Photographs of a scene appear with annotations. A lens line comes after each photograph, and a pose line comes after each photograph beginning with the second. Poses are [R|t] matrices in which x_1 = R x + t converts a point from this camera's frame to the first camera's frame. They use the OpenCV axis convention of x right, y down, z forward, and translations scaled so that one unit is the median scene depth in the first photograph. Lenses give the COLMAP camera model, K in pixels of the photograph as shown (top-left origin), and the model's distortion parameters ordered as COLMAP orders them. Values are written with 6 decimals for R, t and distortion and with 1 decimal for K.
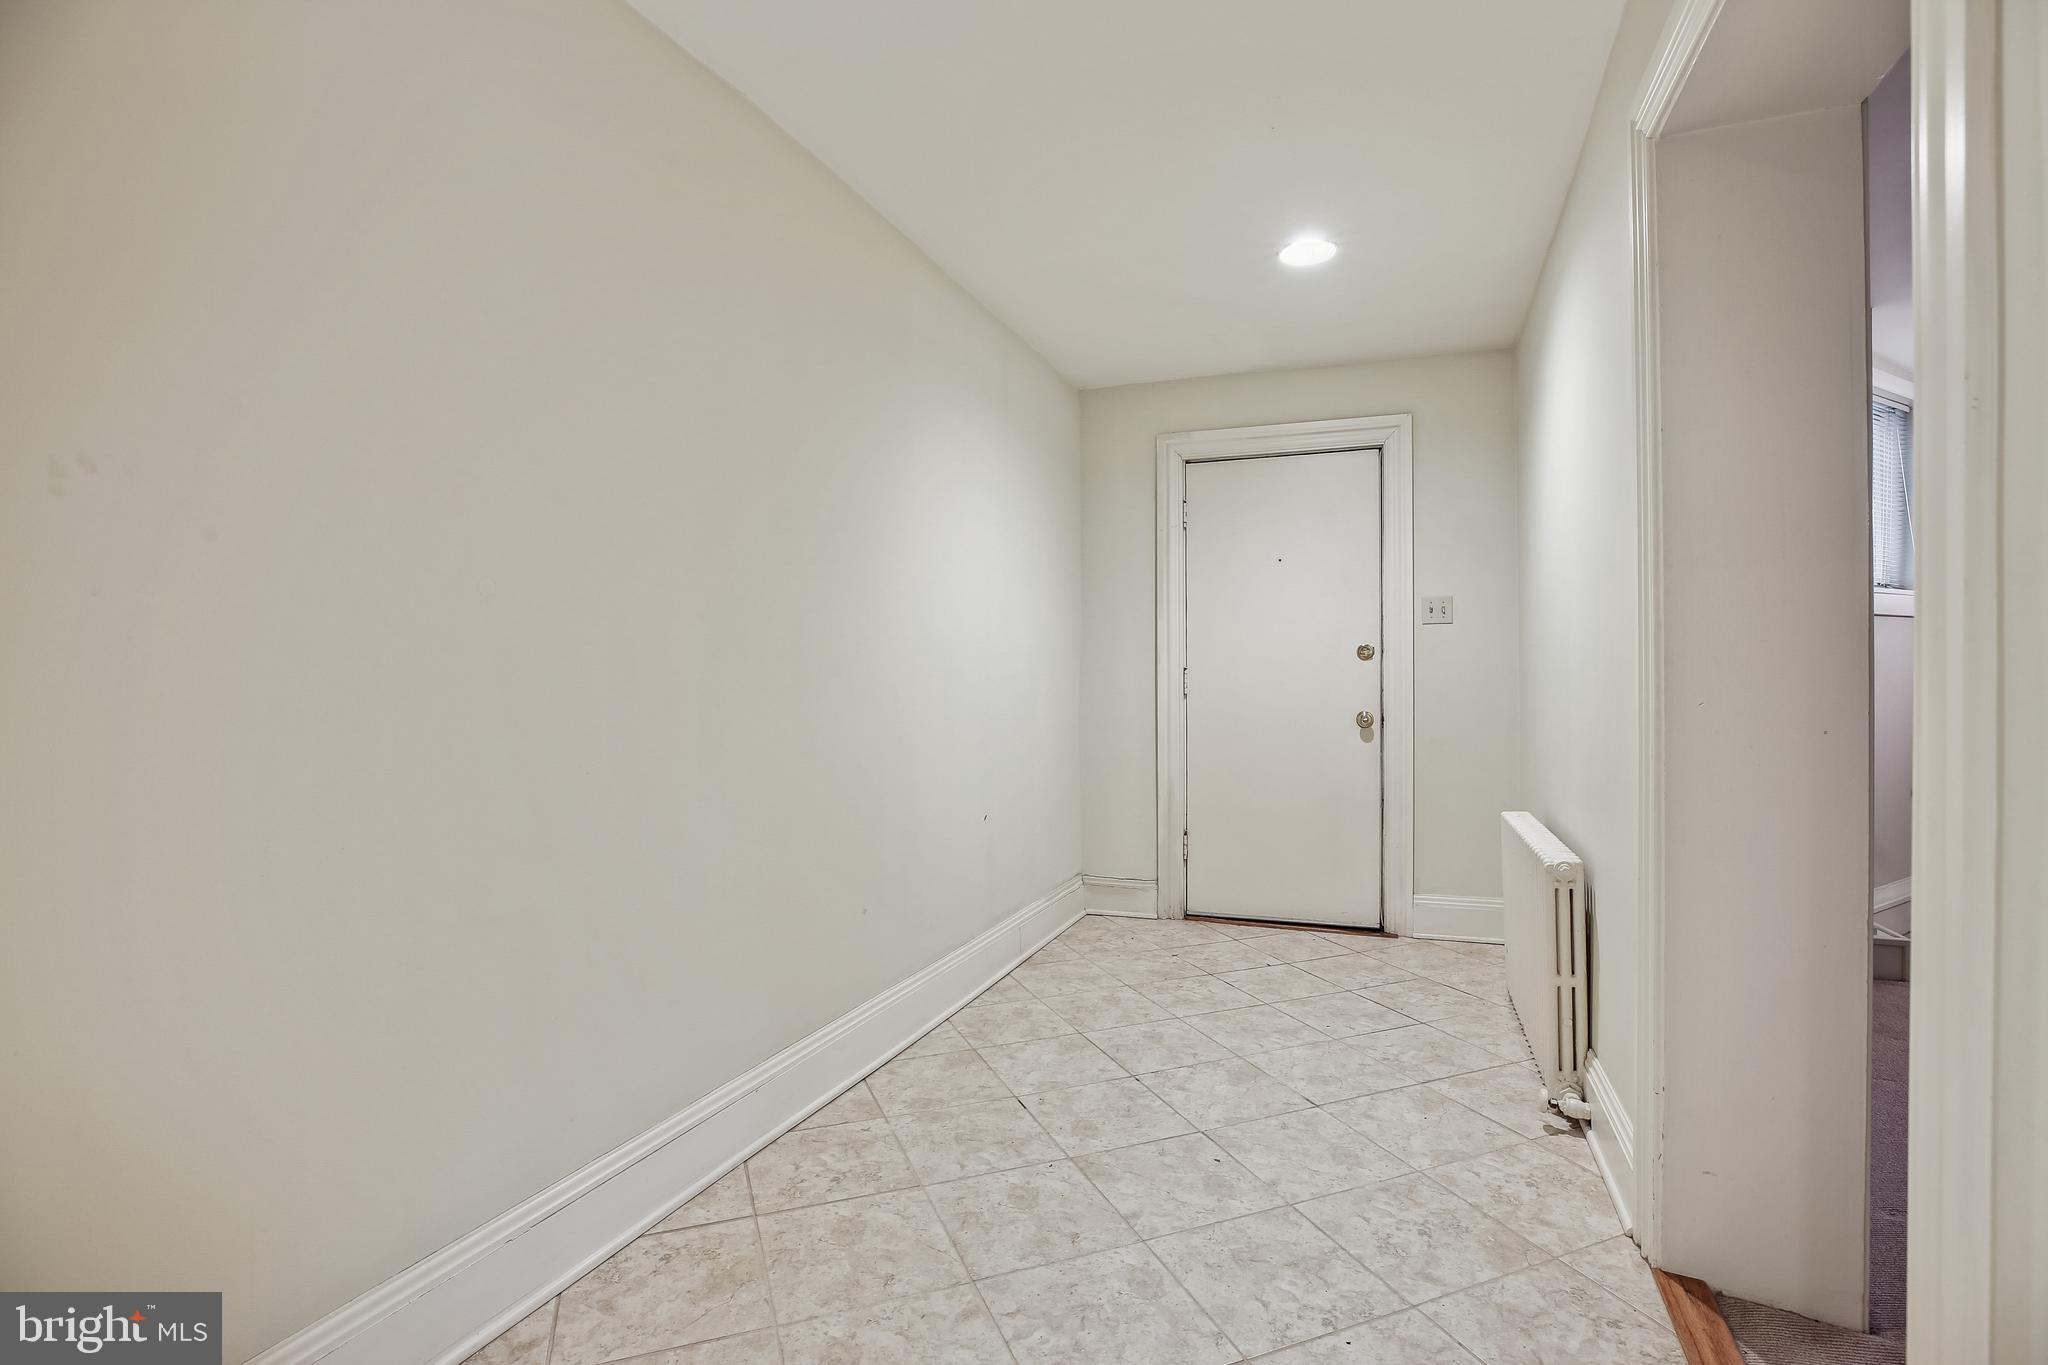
lens RADIAL K [[944.7, 0, 1025.5], [0, 944.7, 672.4], [0, 0, 1]] dist [-0.028664, 0.000750]
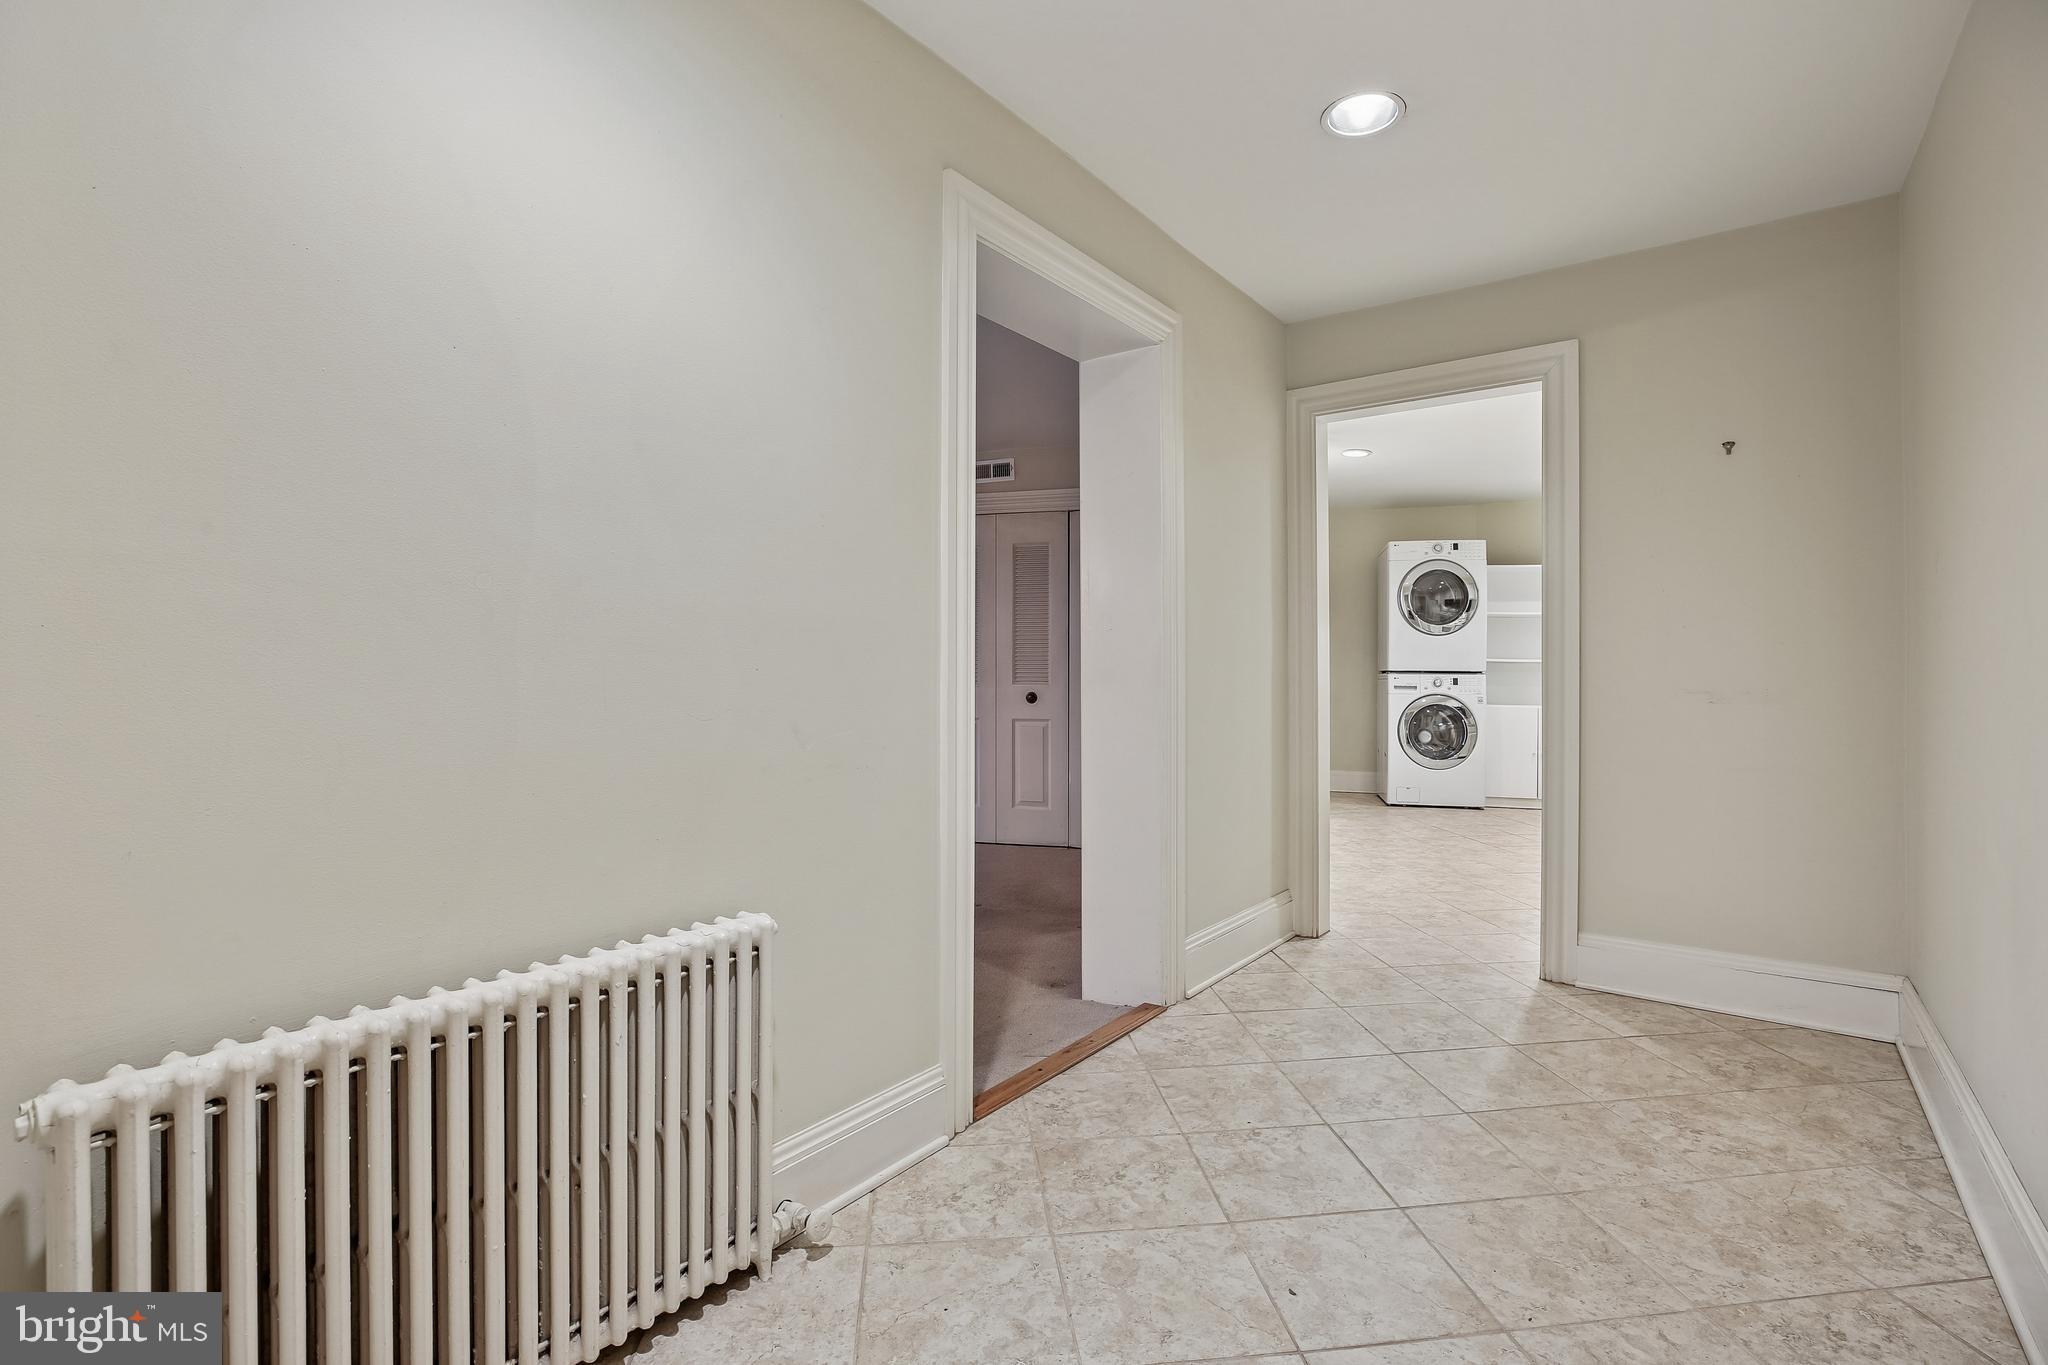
lens RADIAL K [[944.7, 0, 1025.5], [0, 944.7, 672.4], [0, 0, 1]] dist [-0.028664, 0.000750]
pose [[-0.964083, 0.002546, 0.265590, 0.238536], [0.001654, 0.999992, -0.003579, 0.026522], [-0.265597, -0.003012, -0.964079, 2.011682]]
